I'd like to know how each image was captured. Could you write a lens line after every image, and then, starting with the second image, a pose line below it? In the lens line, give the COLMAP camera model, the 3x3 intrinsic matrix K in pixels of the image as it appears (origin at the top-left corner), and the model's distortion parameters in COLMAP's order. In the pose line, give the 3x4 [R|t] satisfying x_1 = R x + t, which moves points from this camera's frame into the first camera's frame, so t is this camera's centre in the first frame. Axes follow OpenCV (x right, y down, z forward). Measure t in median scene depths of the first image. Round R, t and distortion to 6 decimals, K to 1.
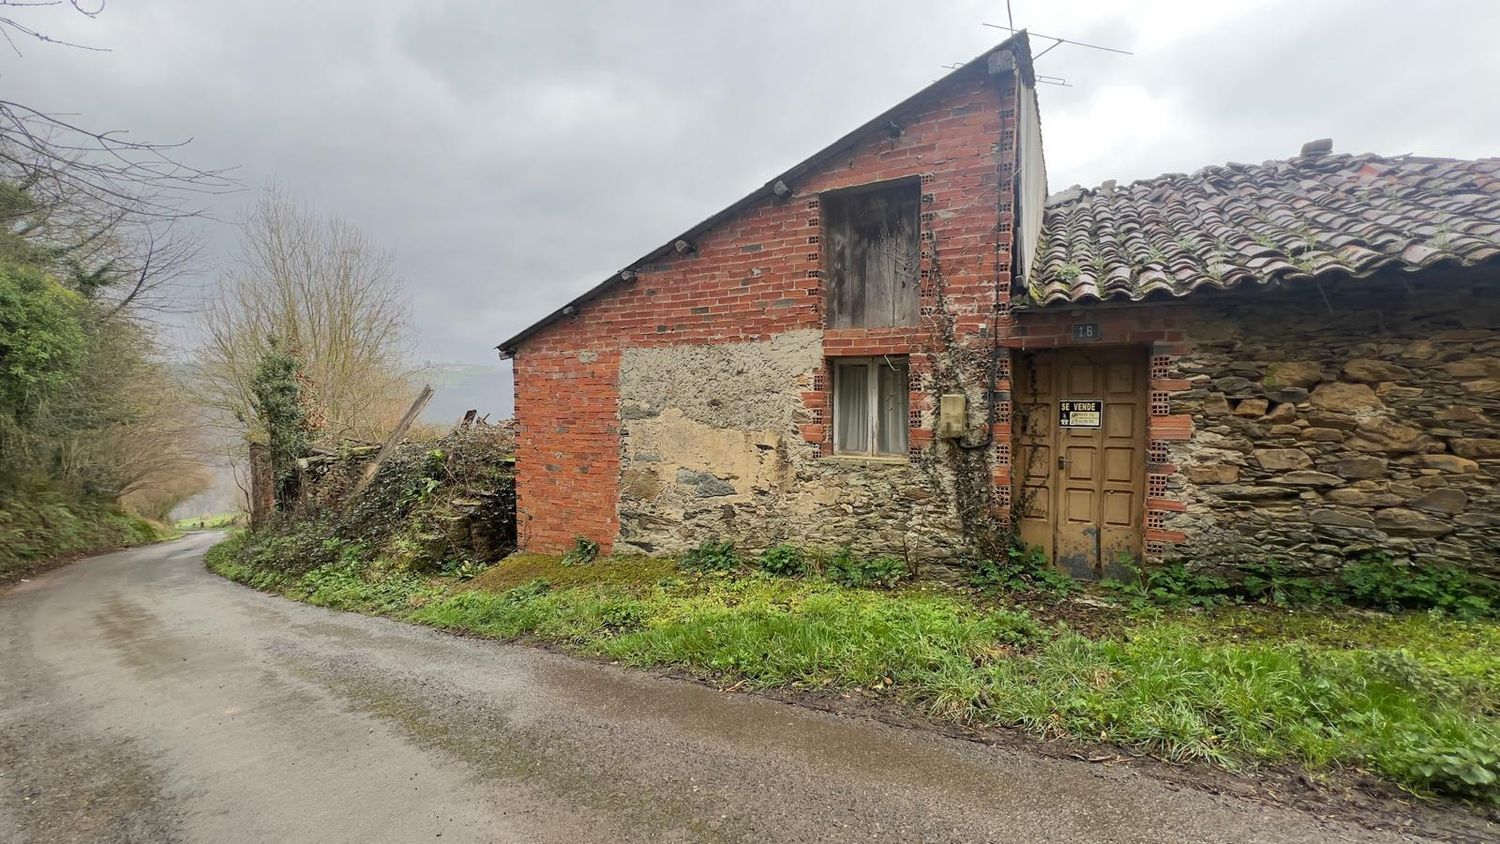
lens RADIAL K [[598.5, 0, 737.4], [0, 598.5, 430.1], [0, 0, 1]] dist [-0.002128, 0.000641]
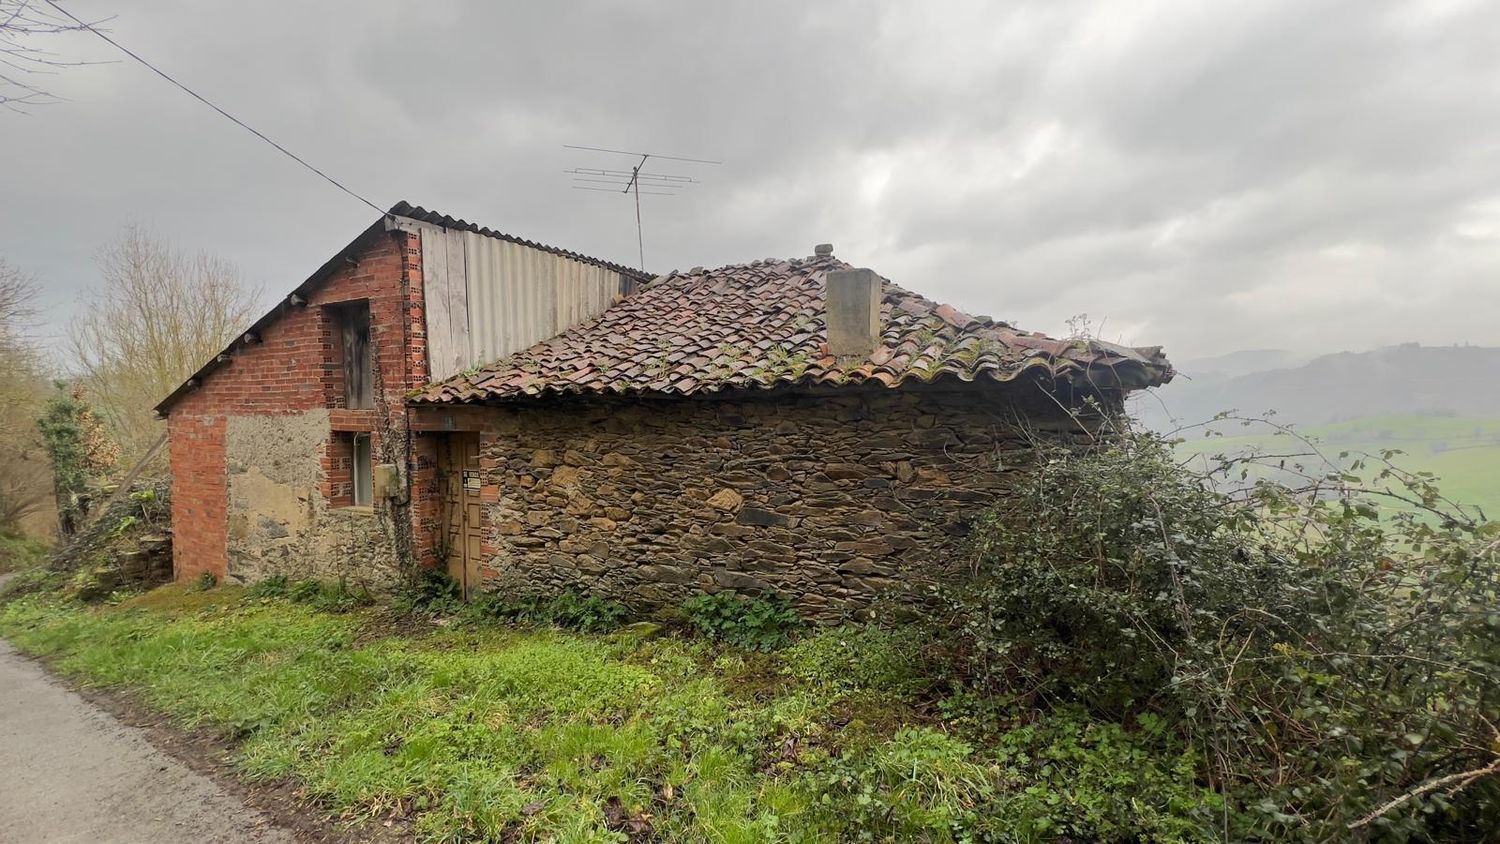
lens RADIAL K [[598.5, 0, 776.7], [0, 598.5, 421.8], [0, 0, 1]] dist [-0.002128, 0.000641]
pose [[0.999053, -0.005344, 0.043179, 1.049288], [0.006332, 0.999720, -0.022787, -0.106473], [-0.043045, 0.023039, 0.998807, -0.322424]]
